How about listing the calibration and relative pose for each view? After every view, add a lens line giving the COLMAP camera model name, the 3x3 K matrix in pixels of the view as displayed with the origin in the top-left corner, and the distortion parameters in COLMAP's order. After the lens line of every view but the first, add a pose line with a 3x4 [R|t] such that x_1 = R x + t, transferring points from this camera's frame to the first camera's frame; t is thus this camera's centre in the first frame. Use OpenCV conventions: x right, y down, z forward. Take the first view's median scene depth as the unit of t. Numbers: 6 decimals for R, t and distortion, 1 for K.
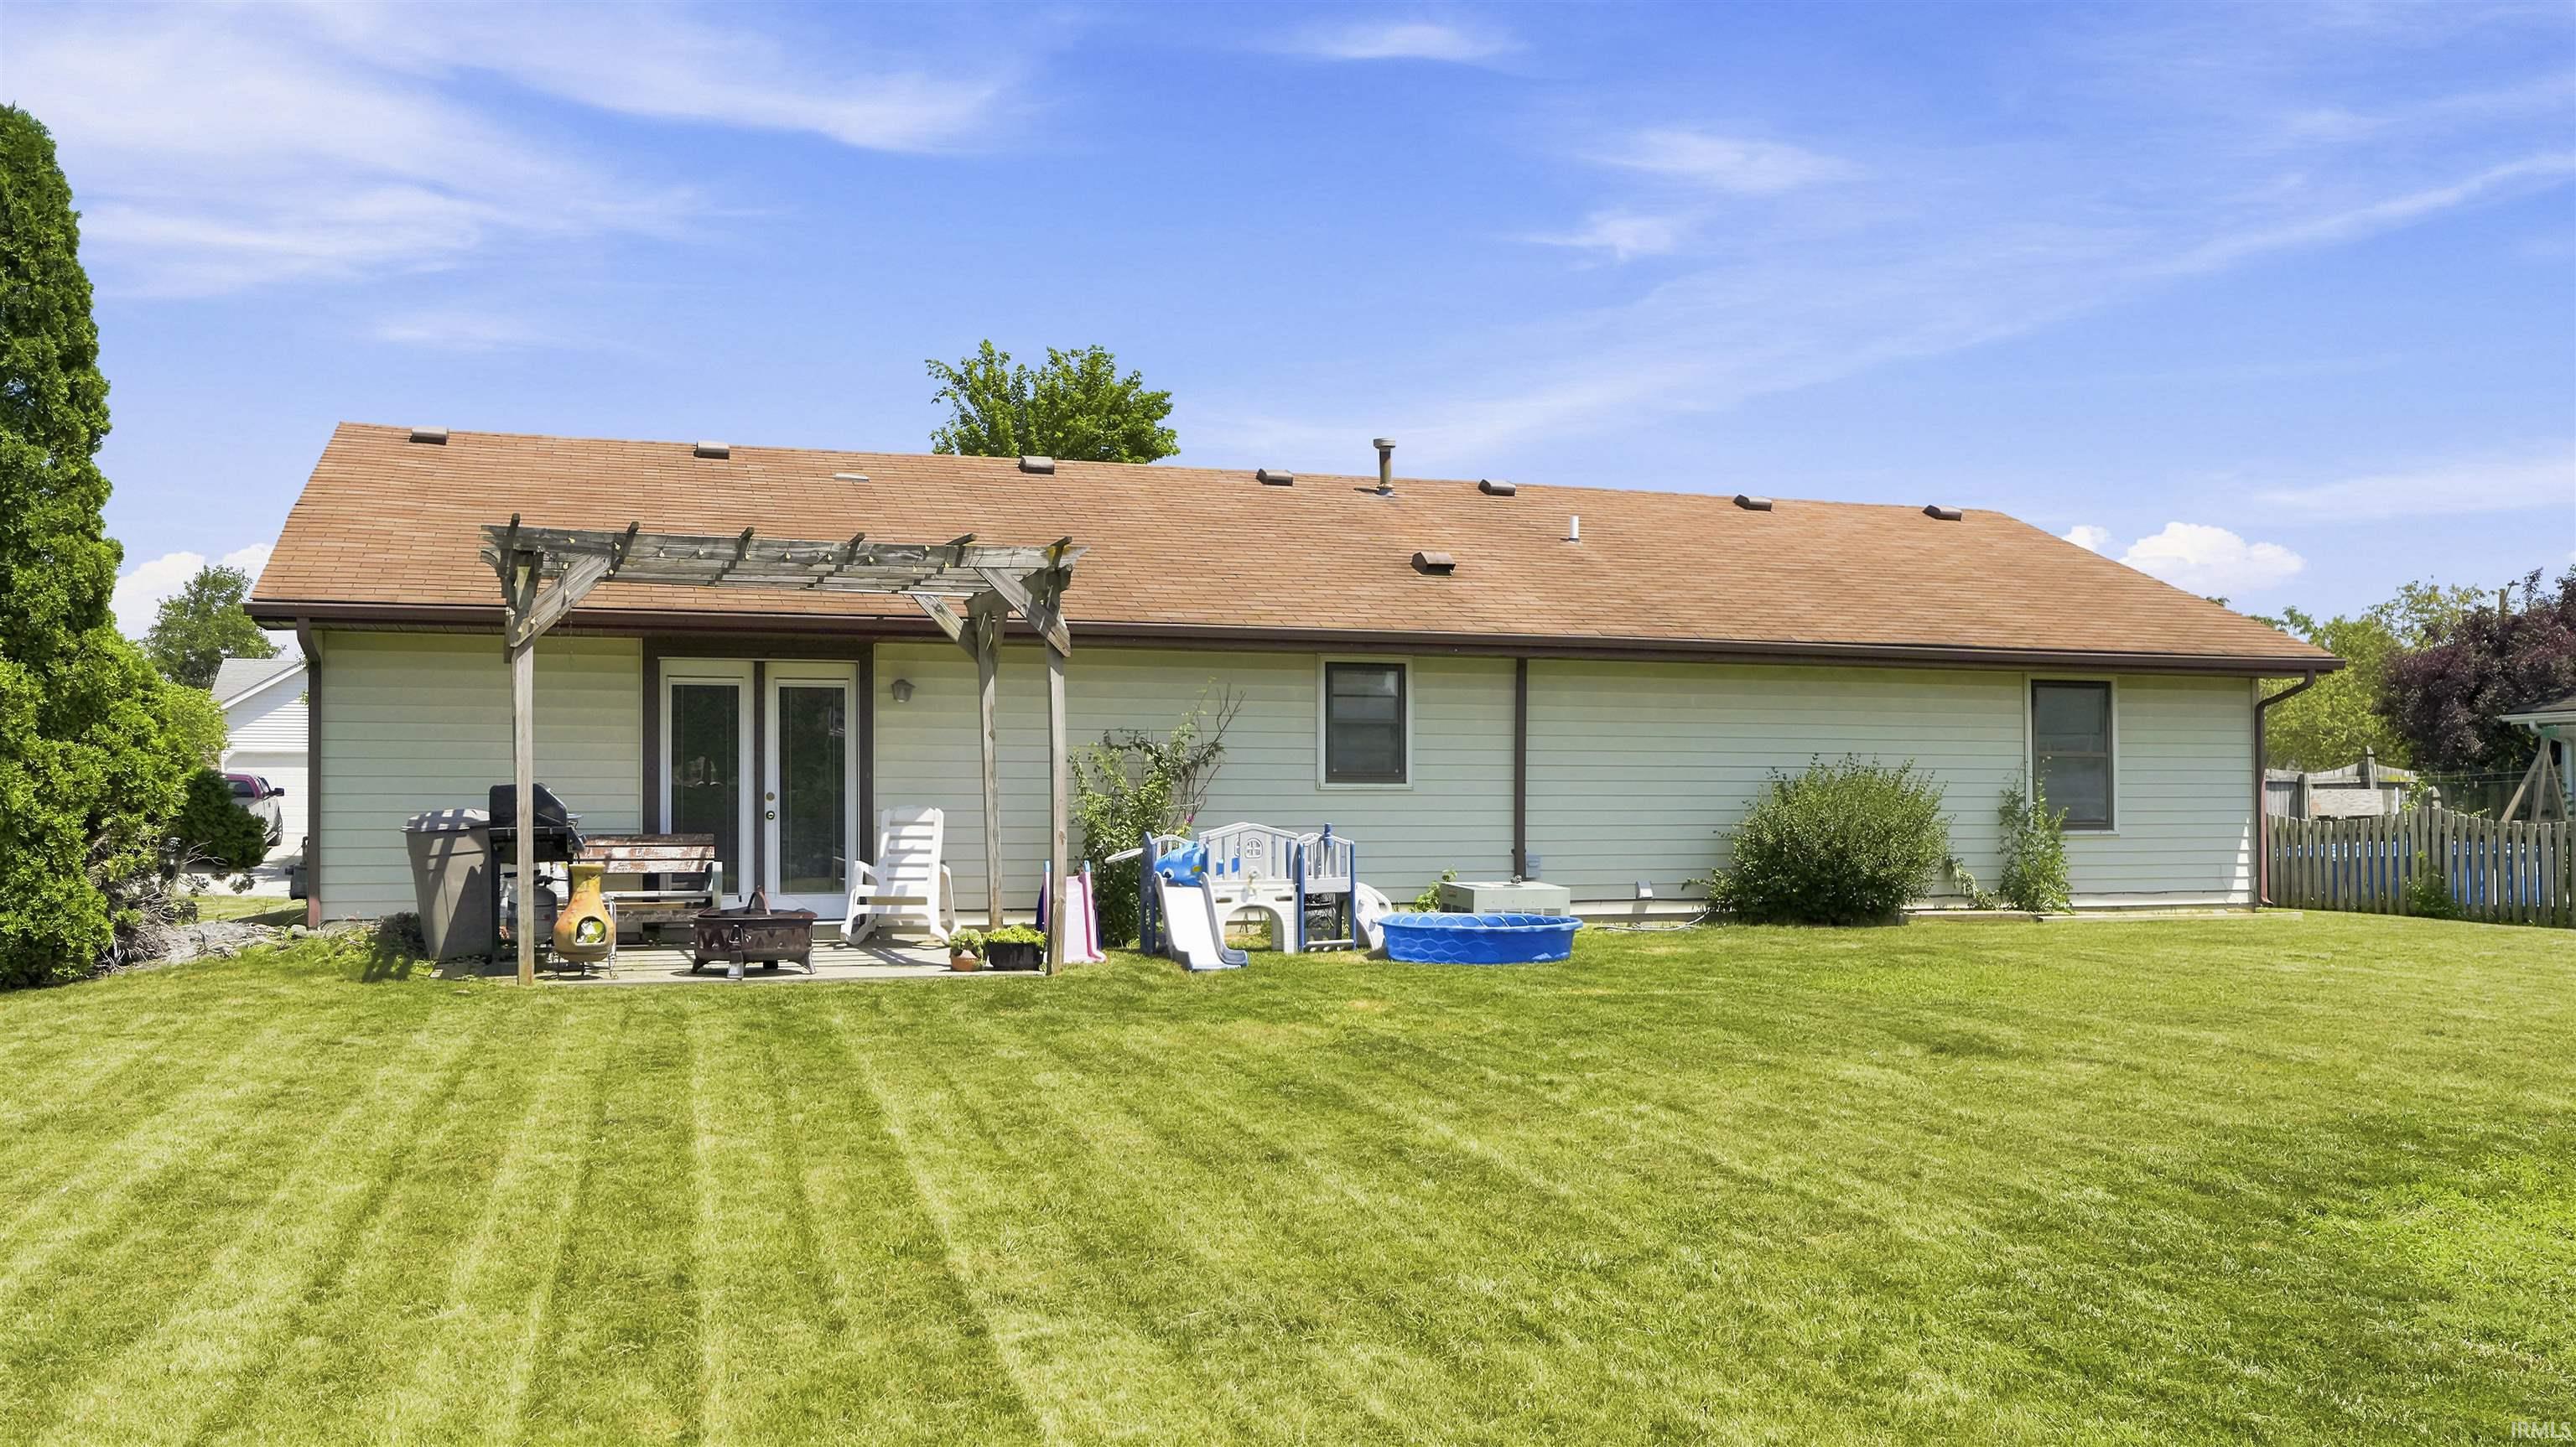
lens RADIAL K [[2111.4, 0, 1253.3], [0, 2111.4, 799.3], [0, 0, 1]] dist [0.013293, 0.003966]
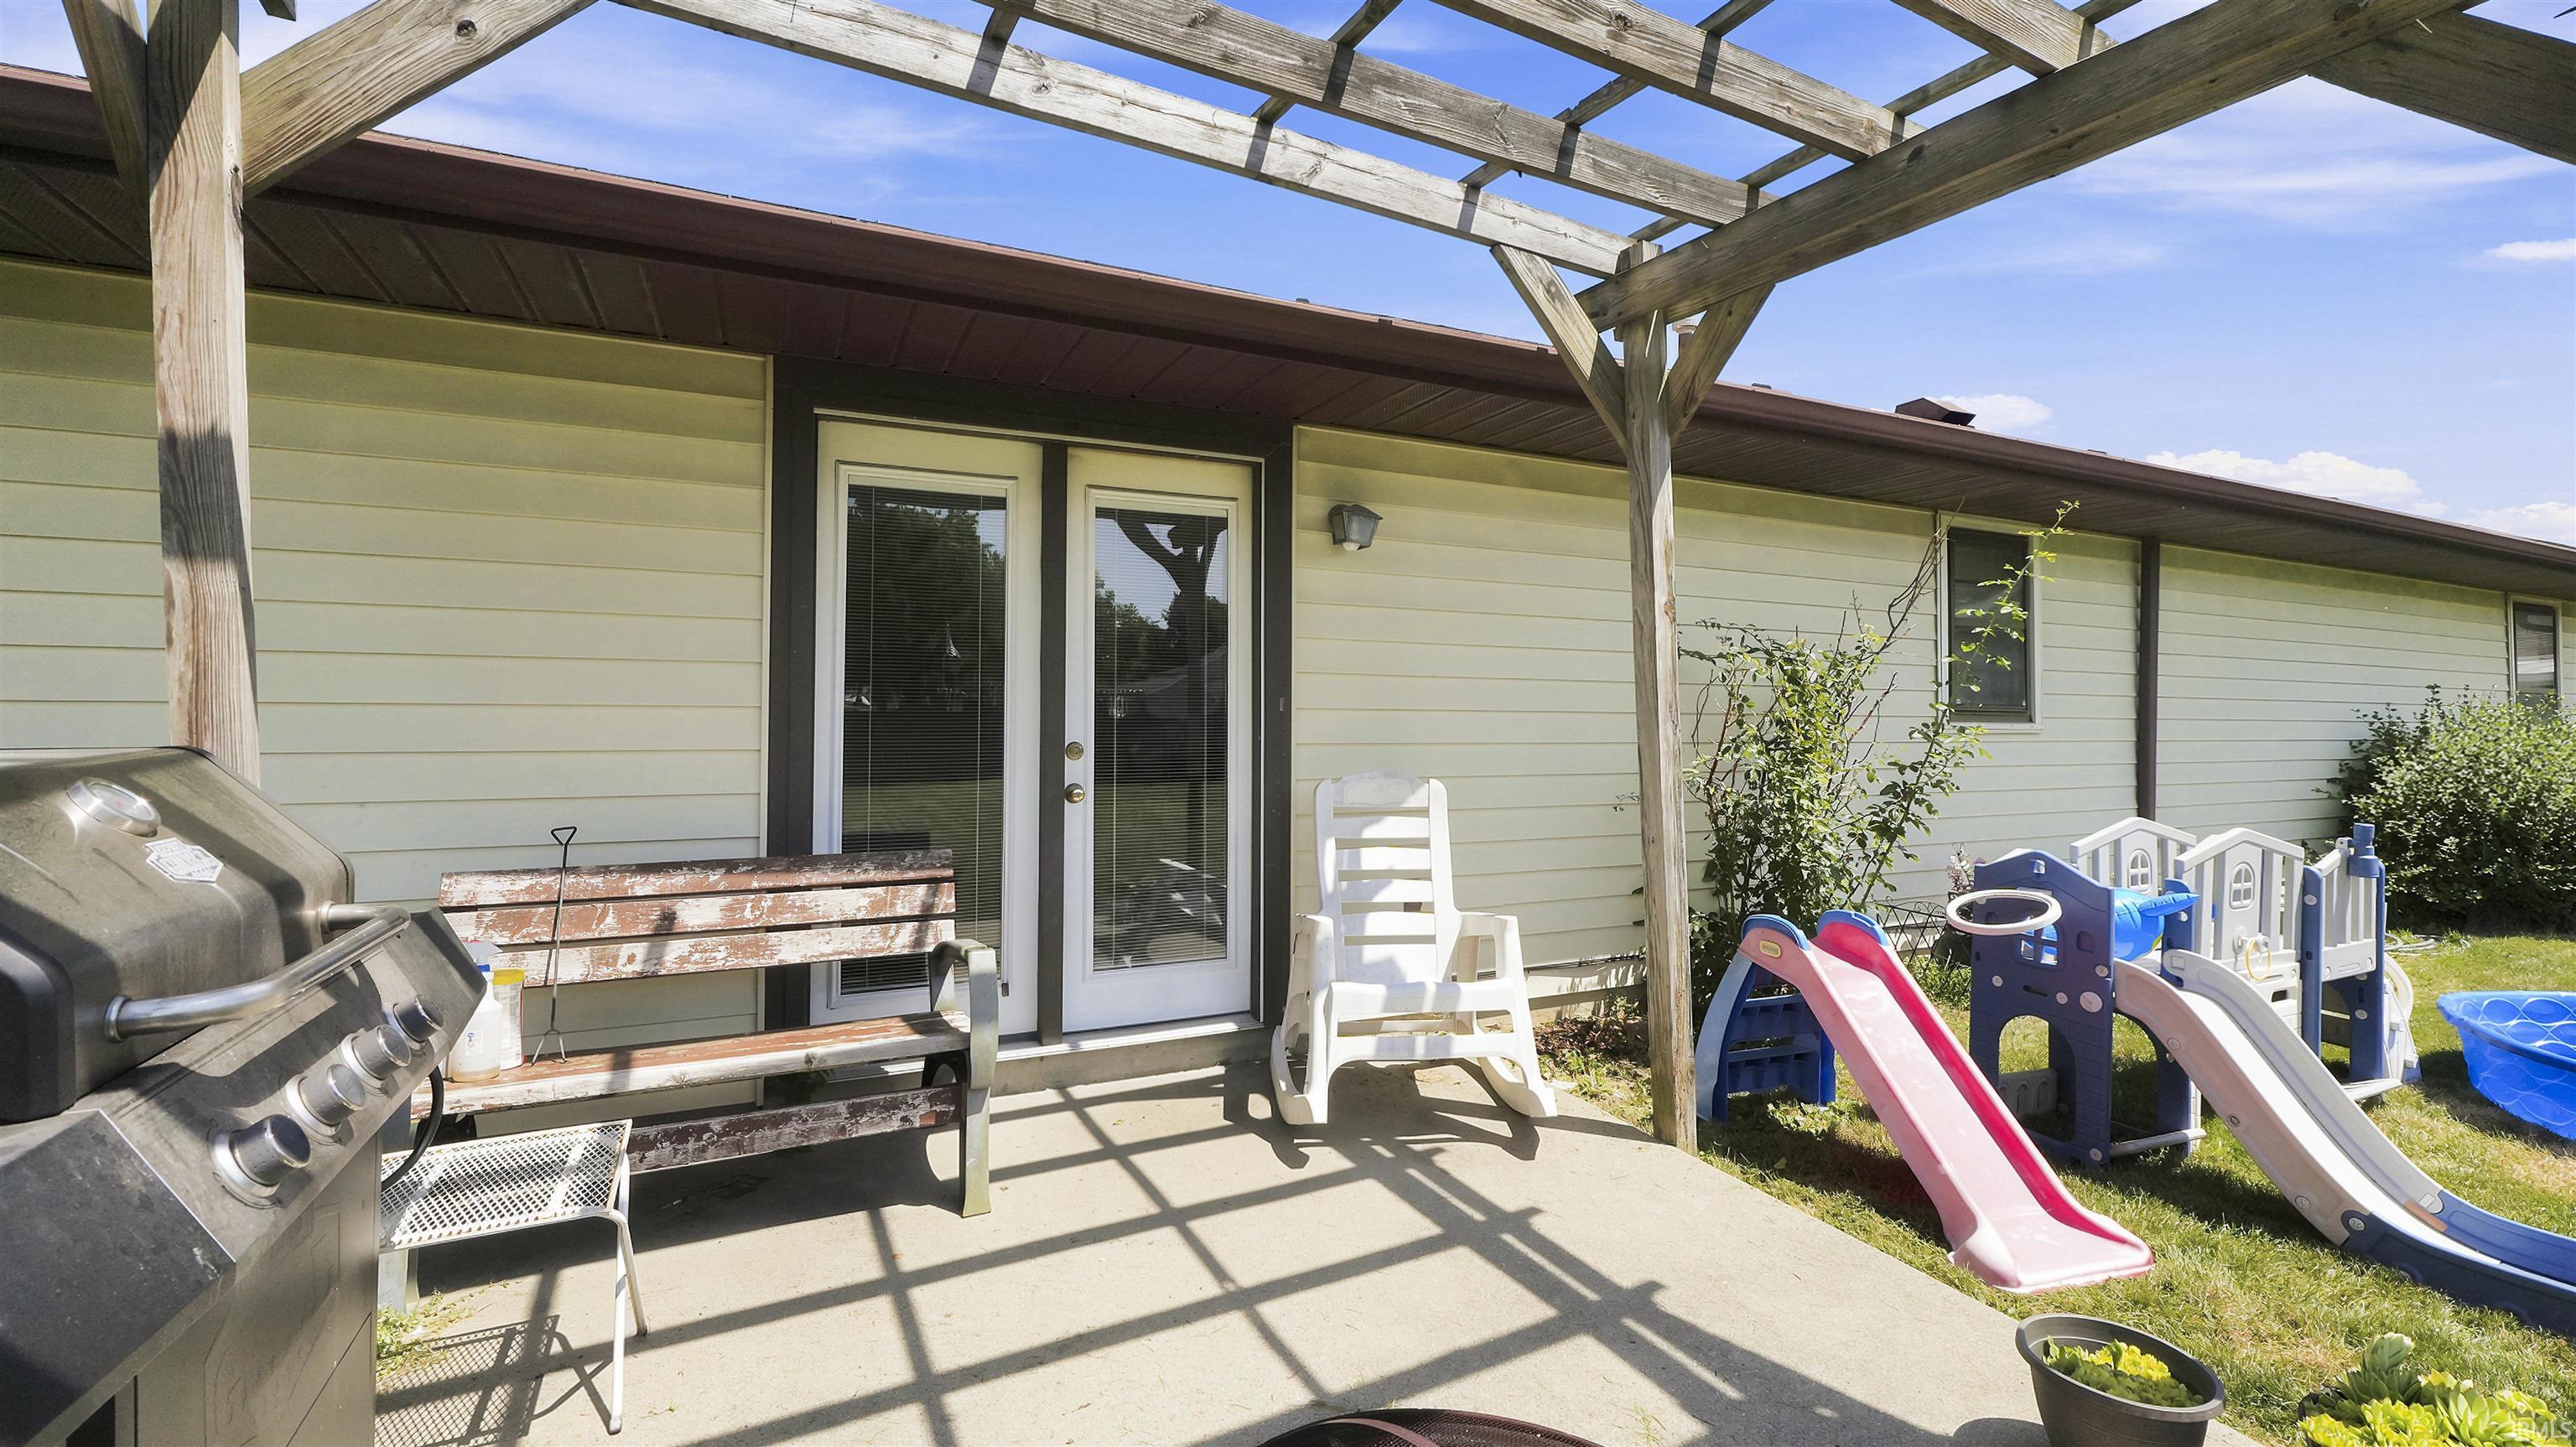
lens RADIAL K [[1081.2, 0, 1272.1], [0, 1081.2, 706.8], [0, 0, 1]] dist [-0.000636, -0.000517]
pose [[0.993215, 0.009880, 0.115873, -0.207309], [-0.010253, 0.999944, 0.002624, -0.011199], [-0.115840, -0.003794, 0.993261, 0.746659]]
